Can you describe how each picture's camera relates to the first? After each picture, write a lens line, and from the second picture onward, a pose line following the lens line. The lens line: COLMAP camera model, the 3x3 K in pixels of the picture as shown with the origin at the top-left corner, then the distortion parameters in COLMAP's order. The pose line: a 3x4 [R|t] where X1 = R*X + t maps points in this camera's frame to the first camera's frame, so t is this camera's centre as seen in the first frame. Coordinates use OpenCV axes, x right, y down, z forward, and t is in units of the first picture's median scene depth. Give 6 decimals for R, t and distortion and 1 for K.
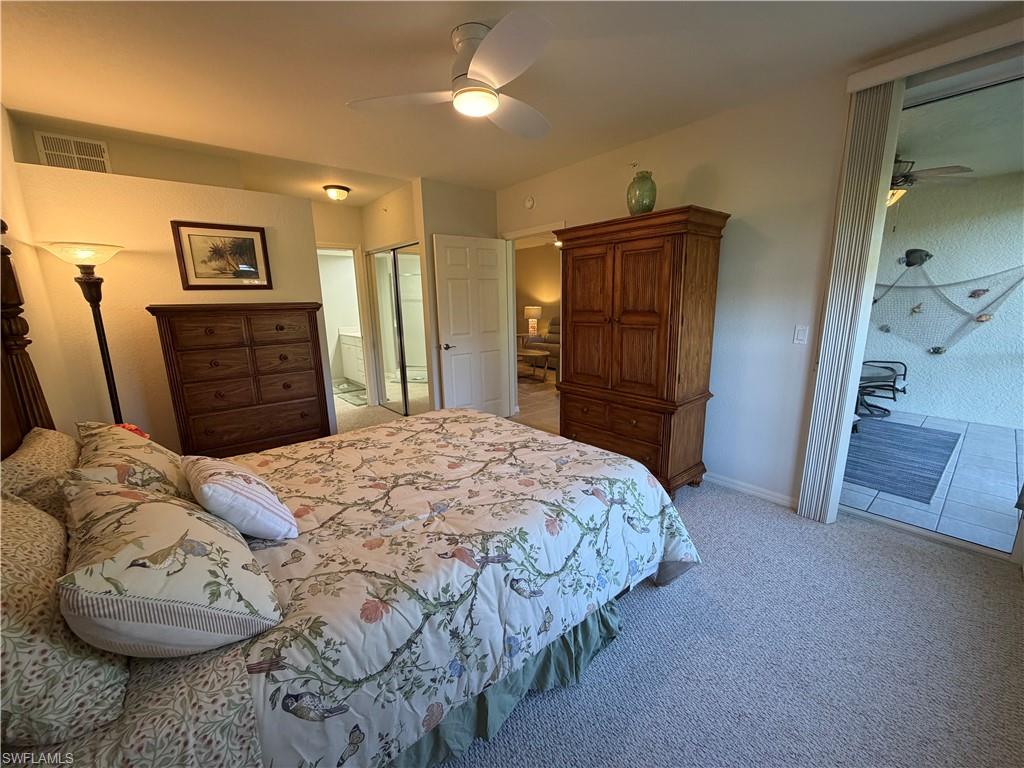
lens RADIAL K [[409.1, 0, 511.5], [0, 409.1, 382.3], [0, 0, 1]] dist [-0.000757, 0.000526]
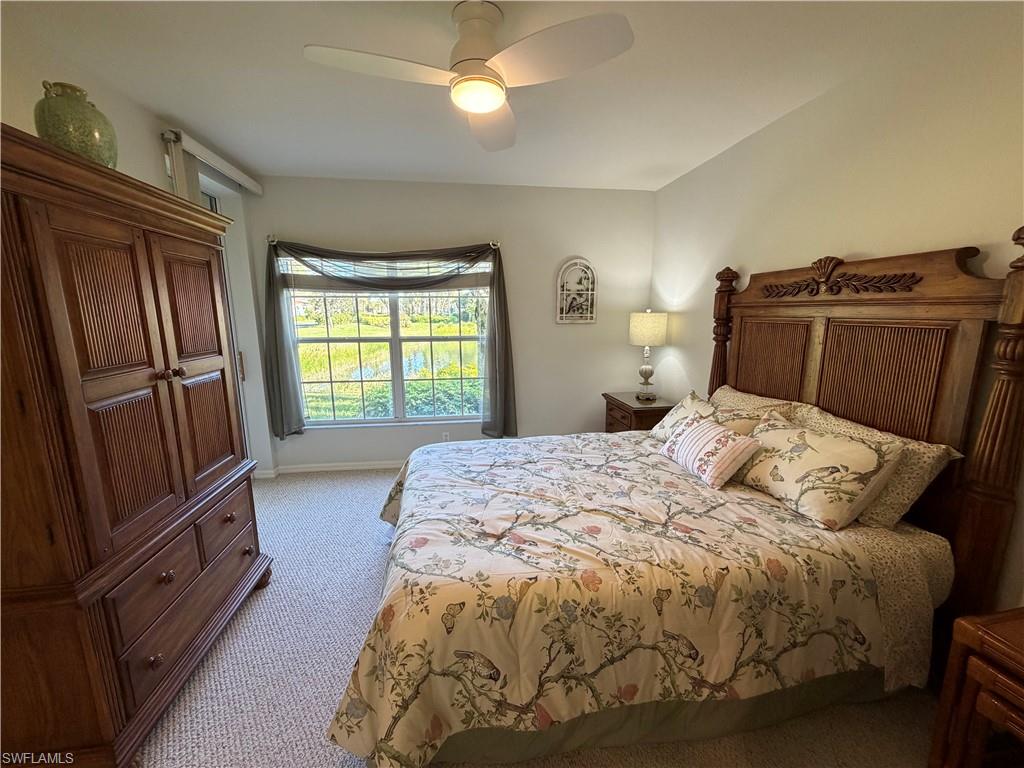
lens RADIAL K [[409.1, 0, 509.5], [0, 409.1, 385.5], [0, 0, 1]] dist [-0.000757, 0.000526]
pose [[-0.845002, -0.075294, 0.529435, -0.524235], [0.125284, 0.934612, 0.332874, -0.333599], [-0.519880, 0.347609, -0.780316, 1.535552]]
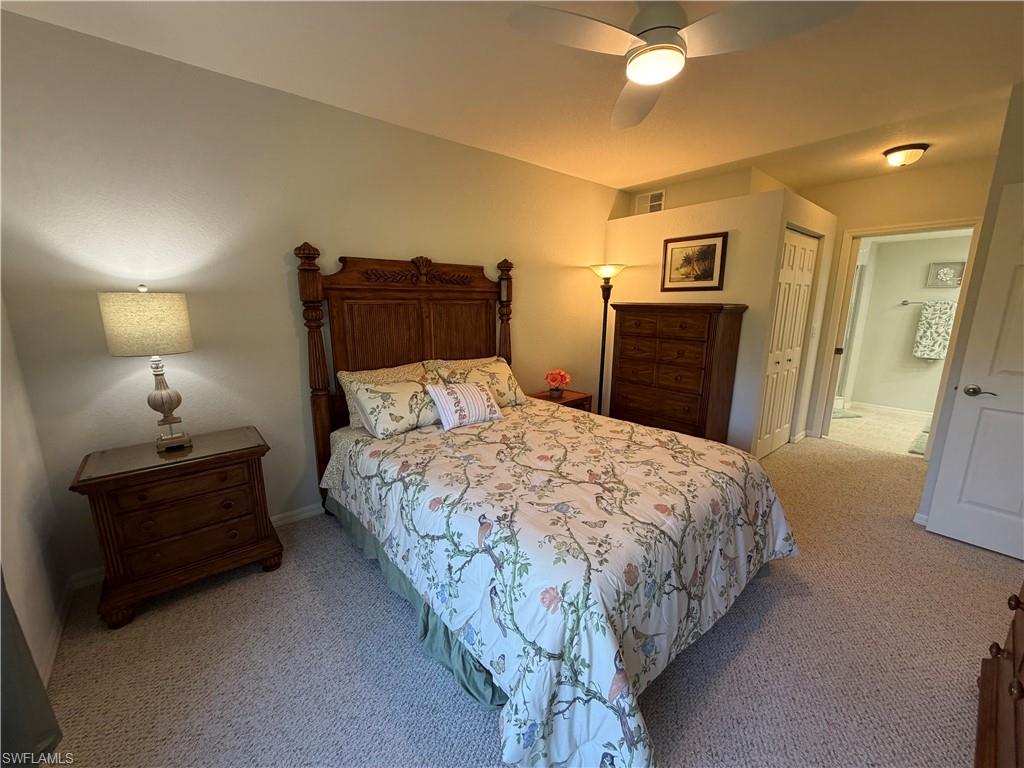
lens RADIAL K [[409.1, 0, 509.1], [0, 409.1, 386.6], [0, 0, 1]] dist [-0.000757, 0.000526]
pose [[-0.007820, 0.222757, -0.974843, 0.717998], [-0.202833, 0.954254, 0.219679, -0.160375], [0.979182, 0.199448, 0.037720, 0.685059]]
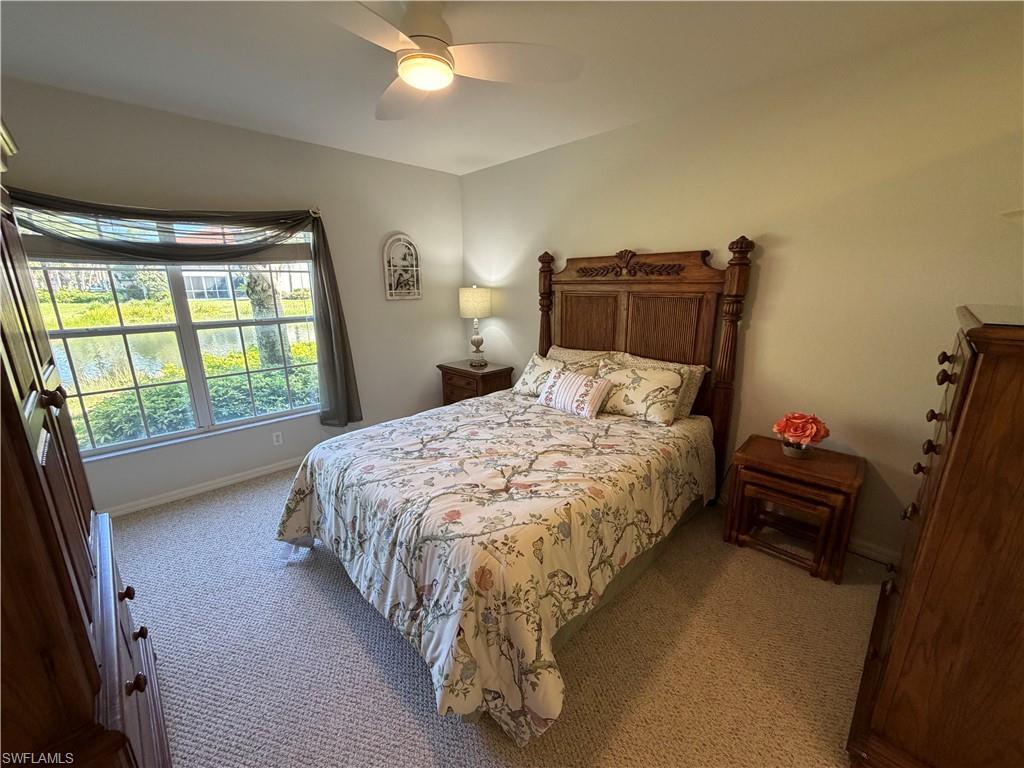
lens RADIAL K [[409.1, 0, 509.8], [0, 409.1, 385.8], [0, 0, 1]] dist [-0.000757, 0.000526]
pose [[-0.996974, 0.041774, -0.065554, -0.145040], [0.009128, 0.900405, 0.434956, -0.392290], [0.077195, 0.433042, -0.898062, 1.713757]]
